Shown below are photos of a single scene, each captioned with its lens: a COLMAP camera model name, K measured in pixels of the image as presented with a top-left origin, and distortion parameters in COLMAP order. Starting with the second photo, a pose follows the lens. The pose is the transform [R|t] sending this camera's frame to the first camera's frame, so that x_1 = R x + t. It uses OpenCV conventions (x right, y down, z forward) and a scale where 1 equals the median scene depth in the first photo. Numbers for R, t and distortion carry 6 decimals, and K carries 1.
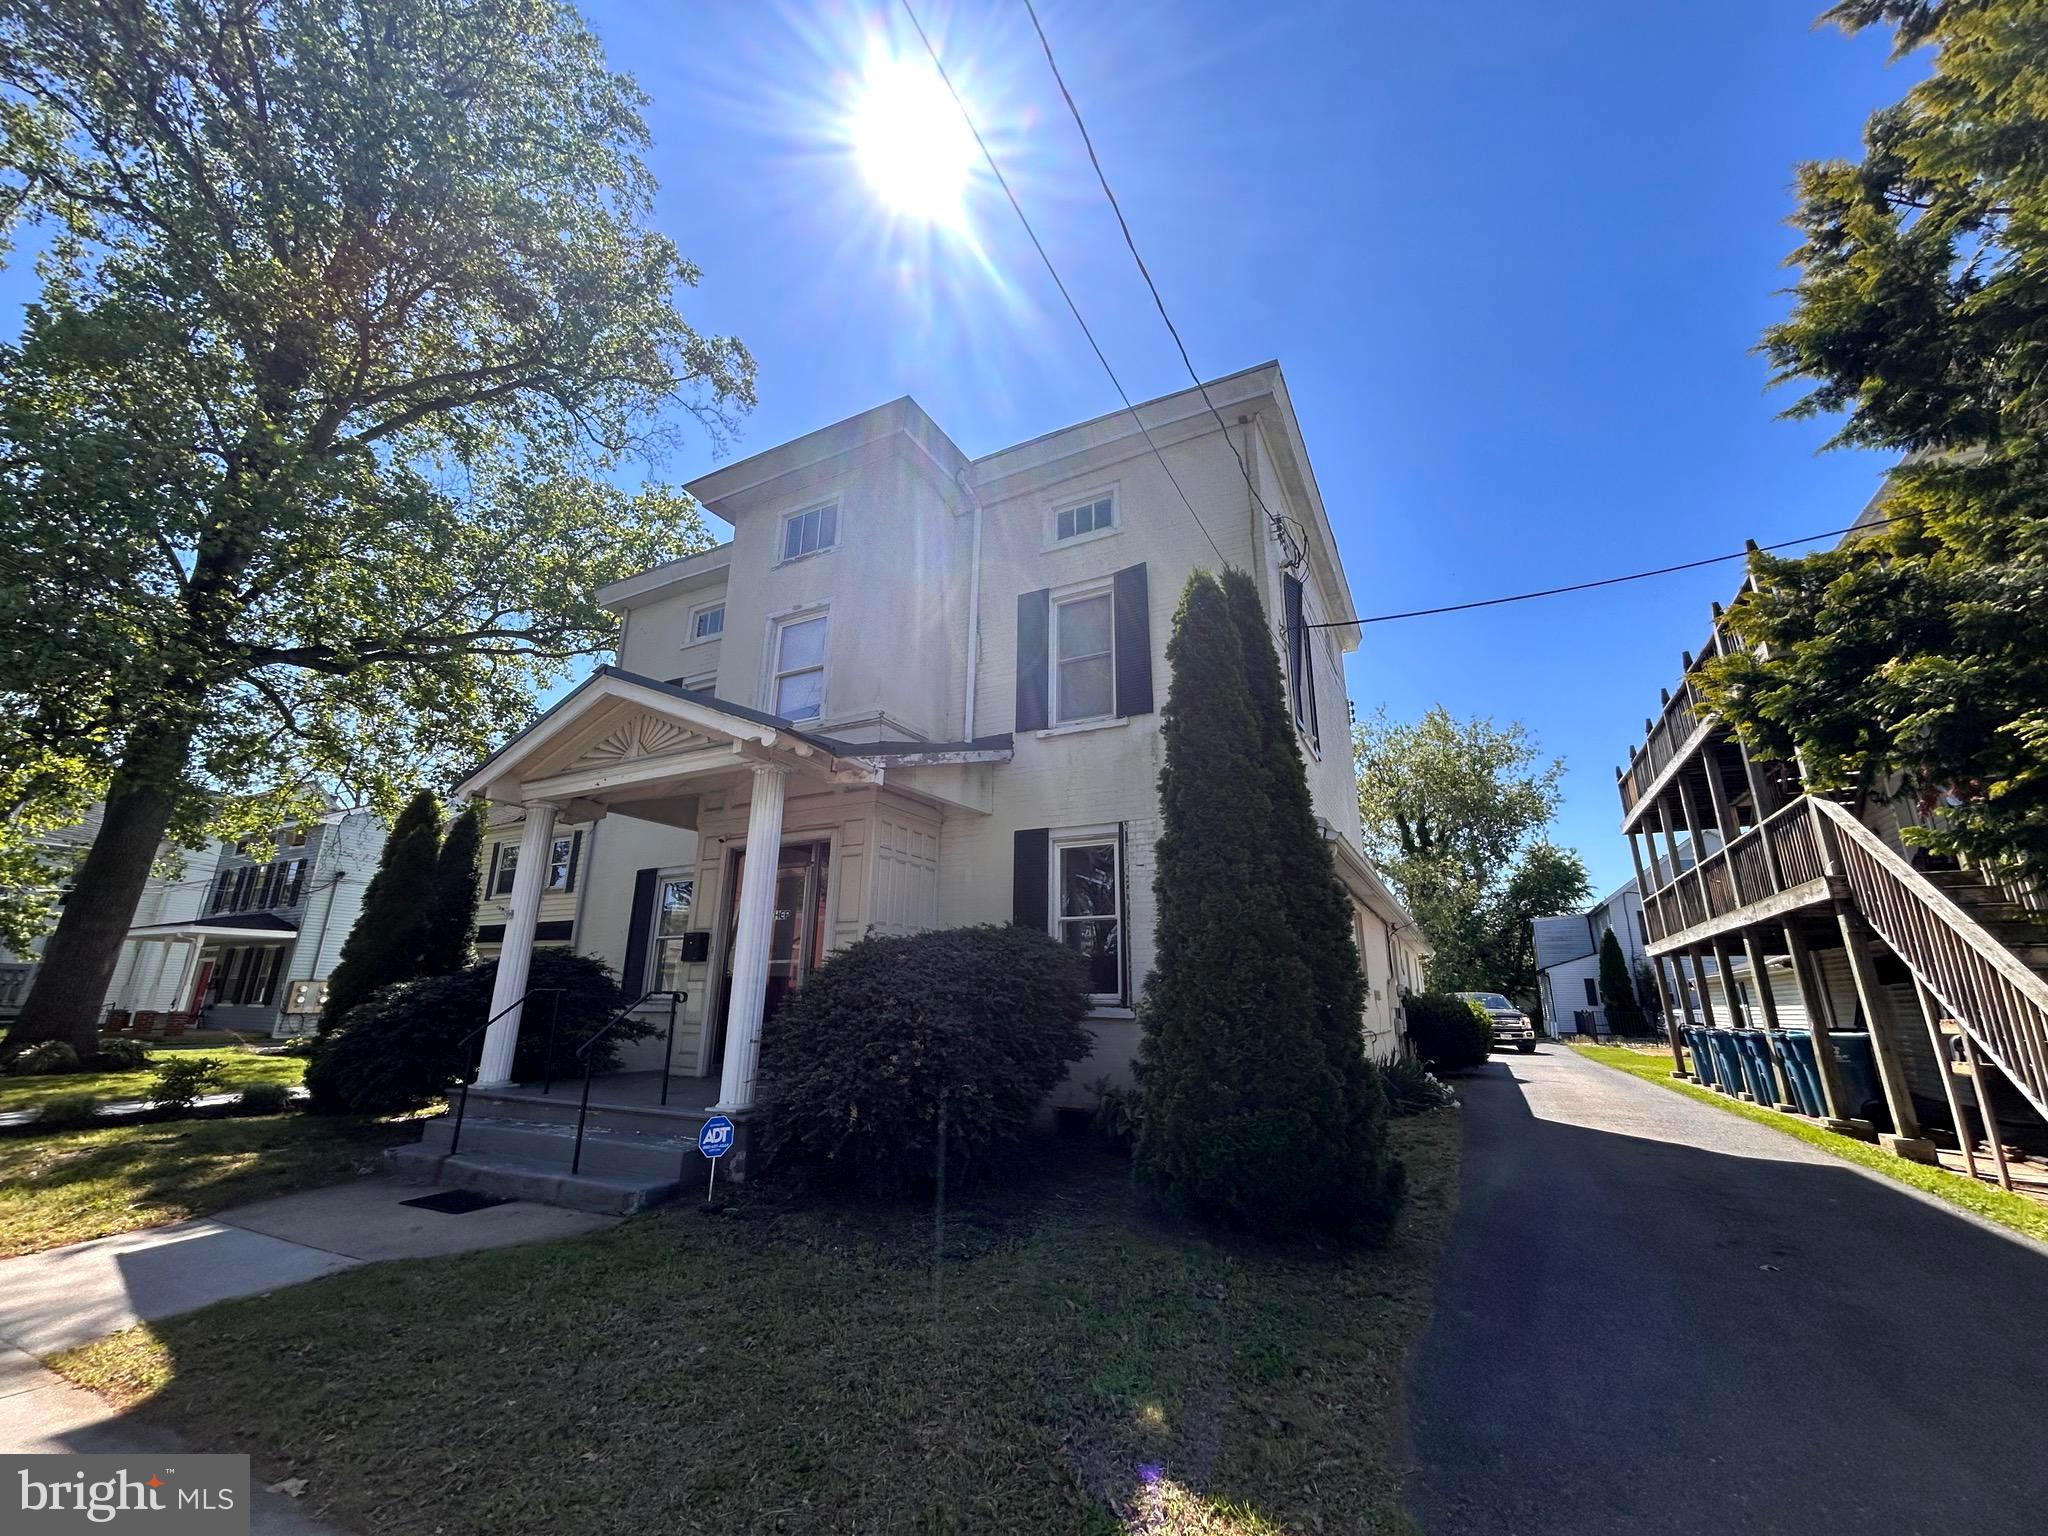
lens RADIAL K [[830.9, 0, 1026.1], [0, 830.9, 767.3], [0, 0, 1]] dist [0.000706, 0.001570]
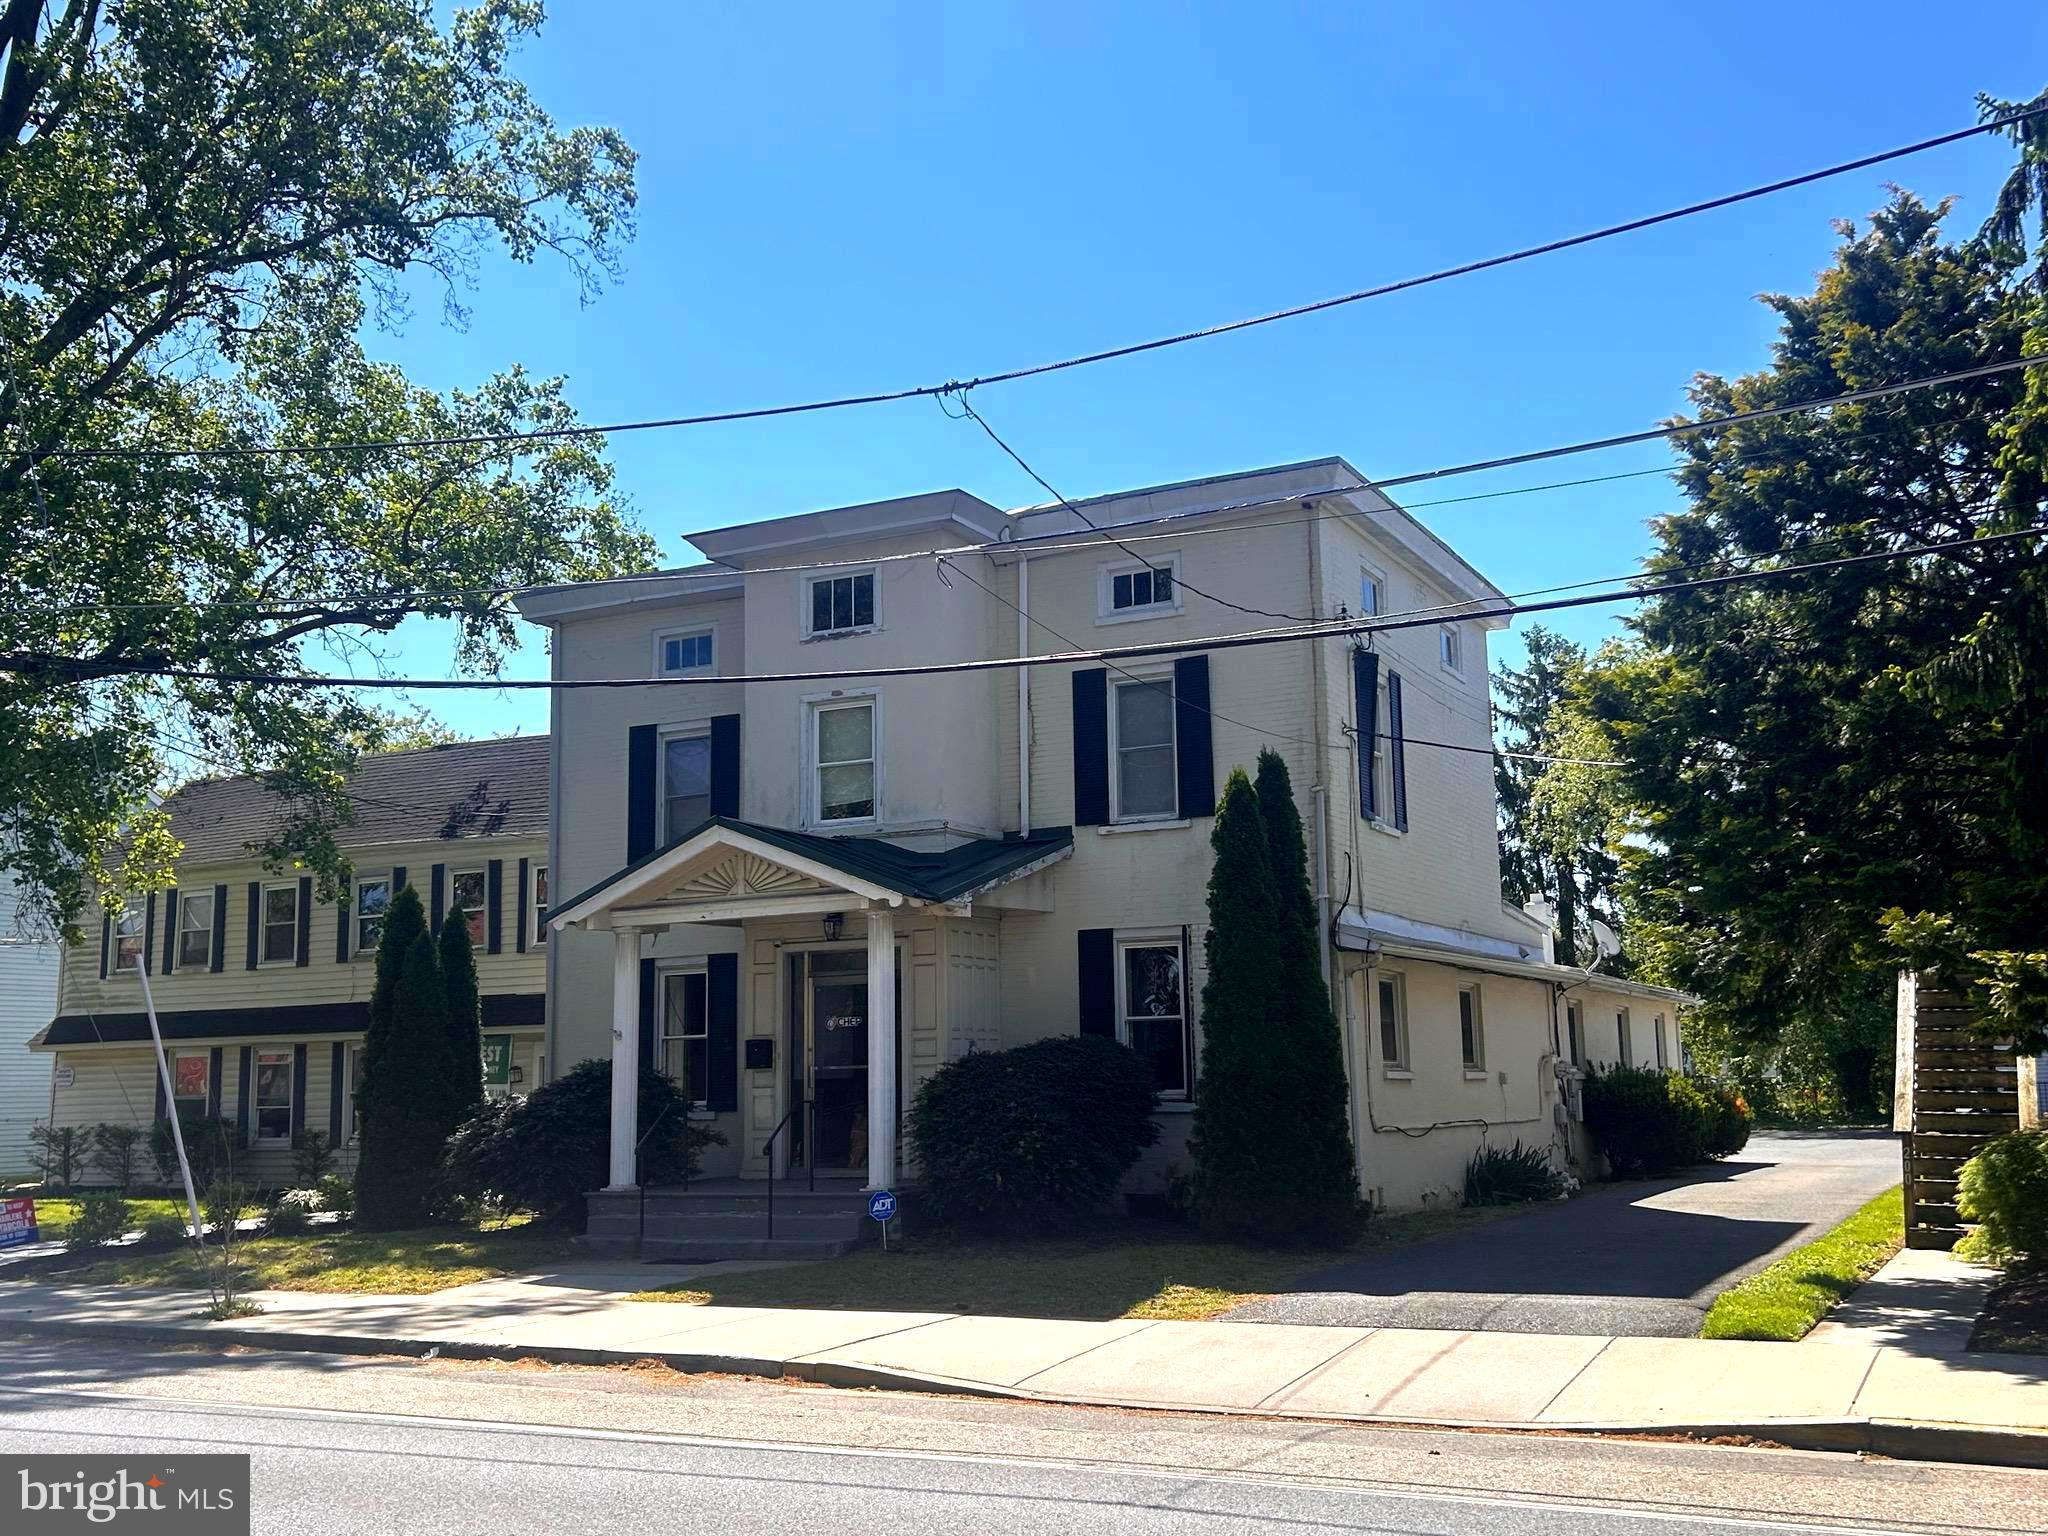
lens RADIAL K [[2024.2, 0, 1015.1], [0, 2024.2, 768.4], [0, 0, 1]] dist [0.106764, 0.000000]
pose [[0.999620, -0.026842, 0.006200, -0.100302], [0.025877, 0.992071, 0.122982, -0.420023], [-0.009452, -0.122775, 0.992390, -1.393343]]
